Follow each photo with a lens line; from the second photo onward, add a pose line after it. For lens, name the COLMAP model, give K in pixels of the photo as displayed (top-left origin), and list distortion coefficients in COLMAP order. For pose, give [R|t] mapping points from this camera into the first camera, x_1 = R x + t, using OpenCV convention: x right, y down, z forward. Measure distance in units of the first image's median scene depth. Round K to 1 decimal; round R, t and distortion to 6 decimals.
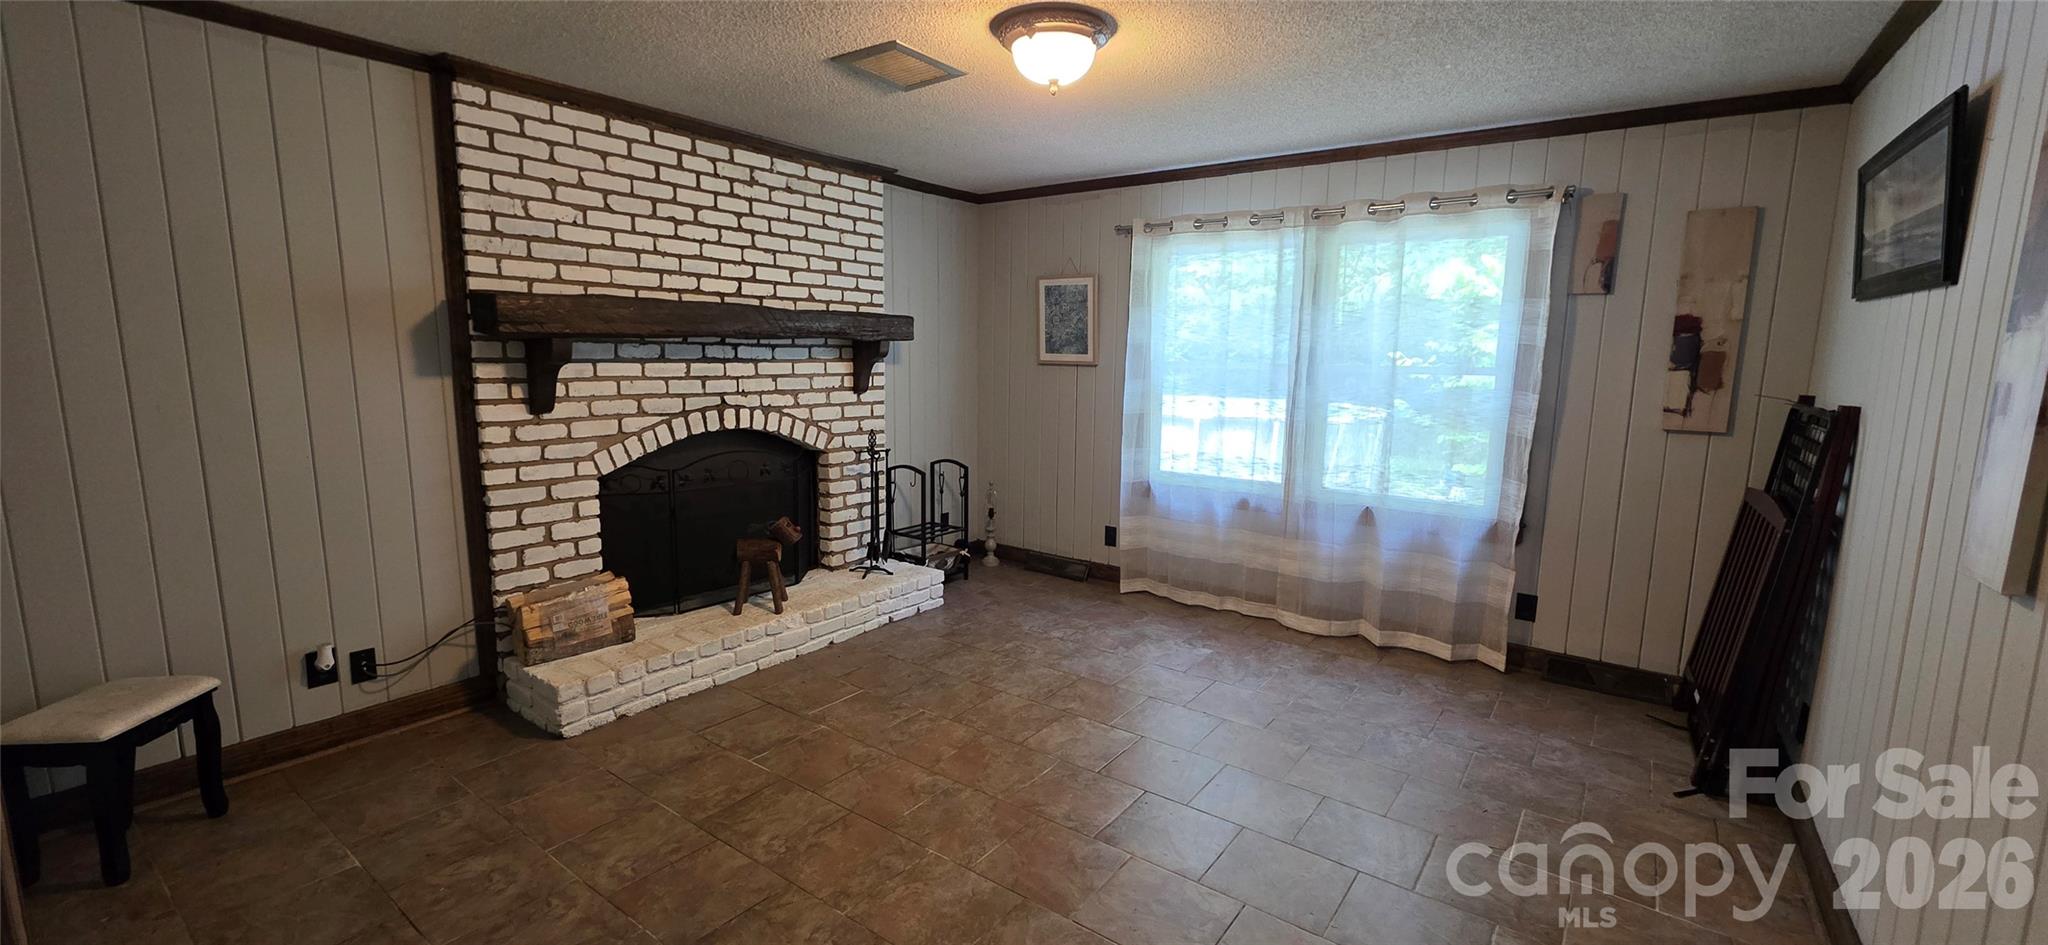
lens RADIAL K [[819.7, 0, 1020.7], [0, 819.7, 473.1], [0, 0, 1]] dist [0.002554, 0.000078]
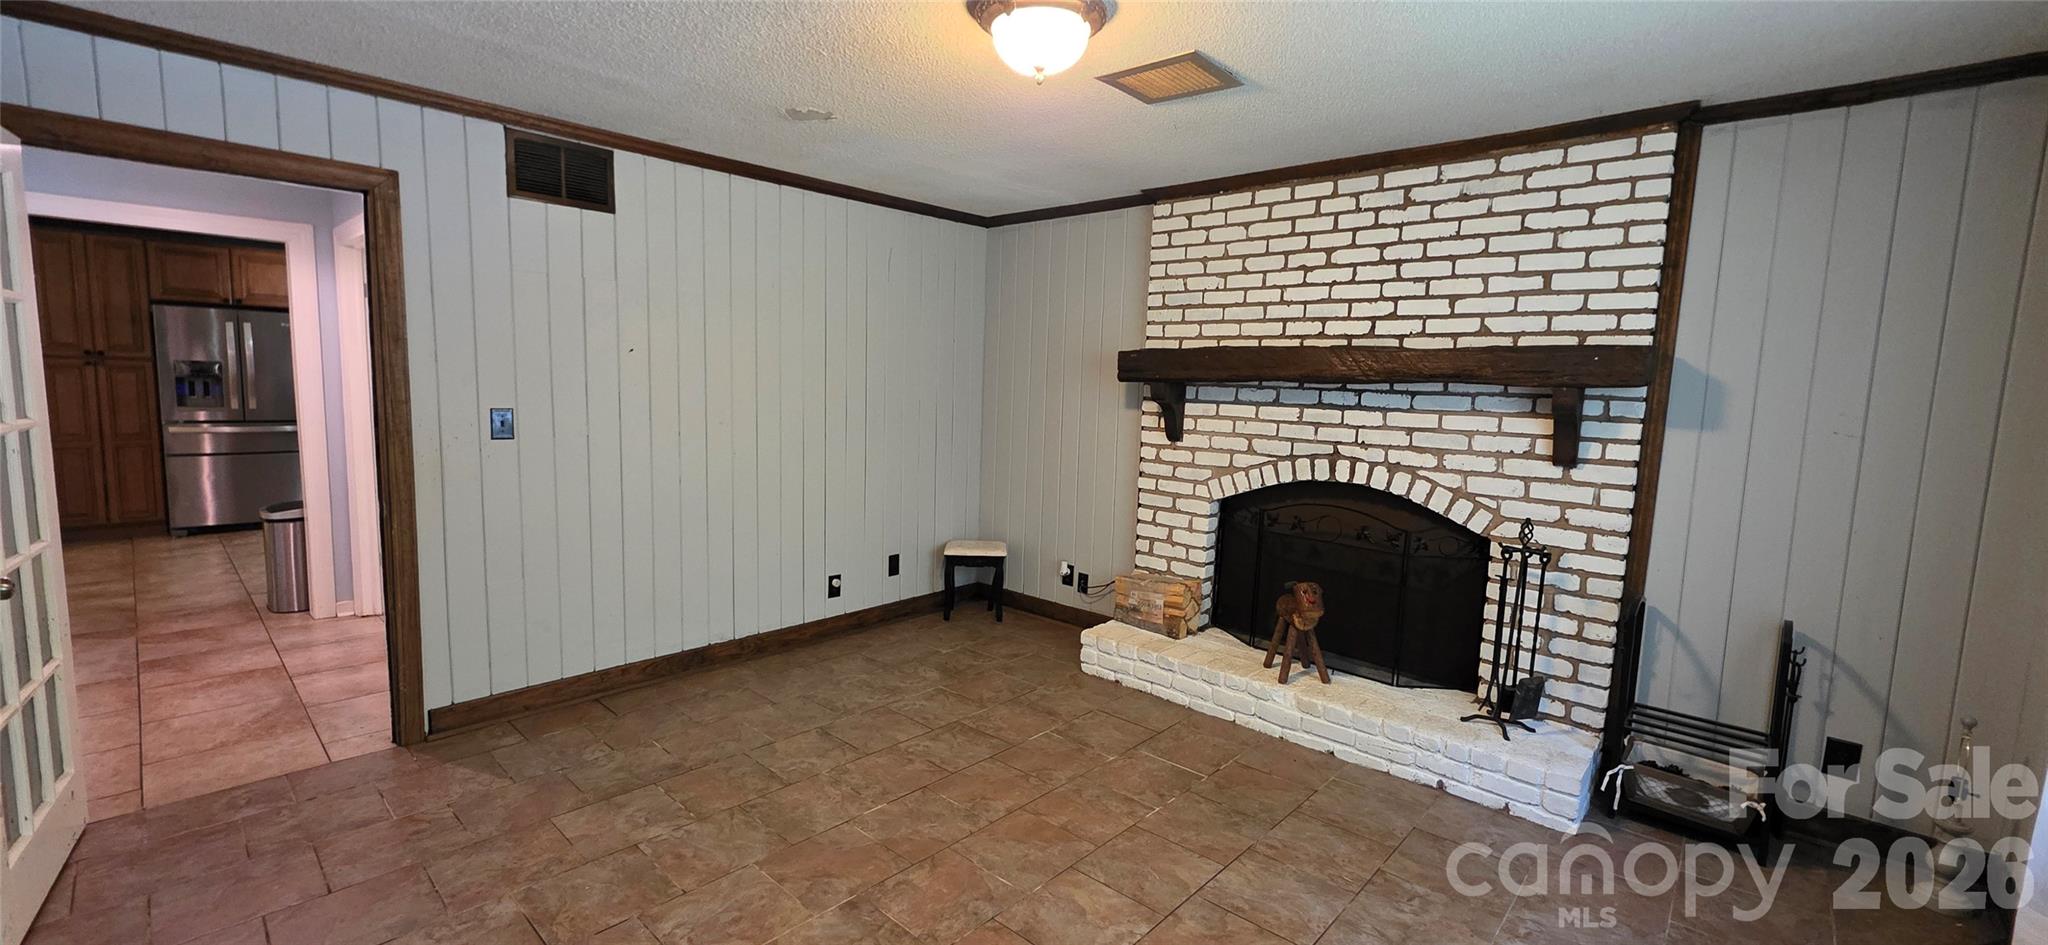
lens RADIAL K [[819.7, 0, 1020.7], [0, 819.7, 473.1], [0, 0, 1]] dist [0.002554, 0.000078]
pose [[-0.106591, 0.093143, -0.989931, 0.622938], [-0.178523, 0.977631, 0.111208, -0.106789], [0.978145, 0.188580, -0.087578, 0.766907]]
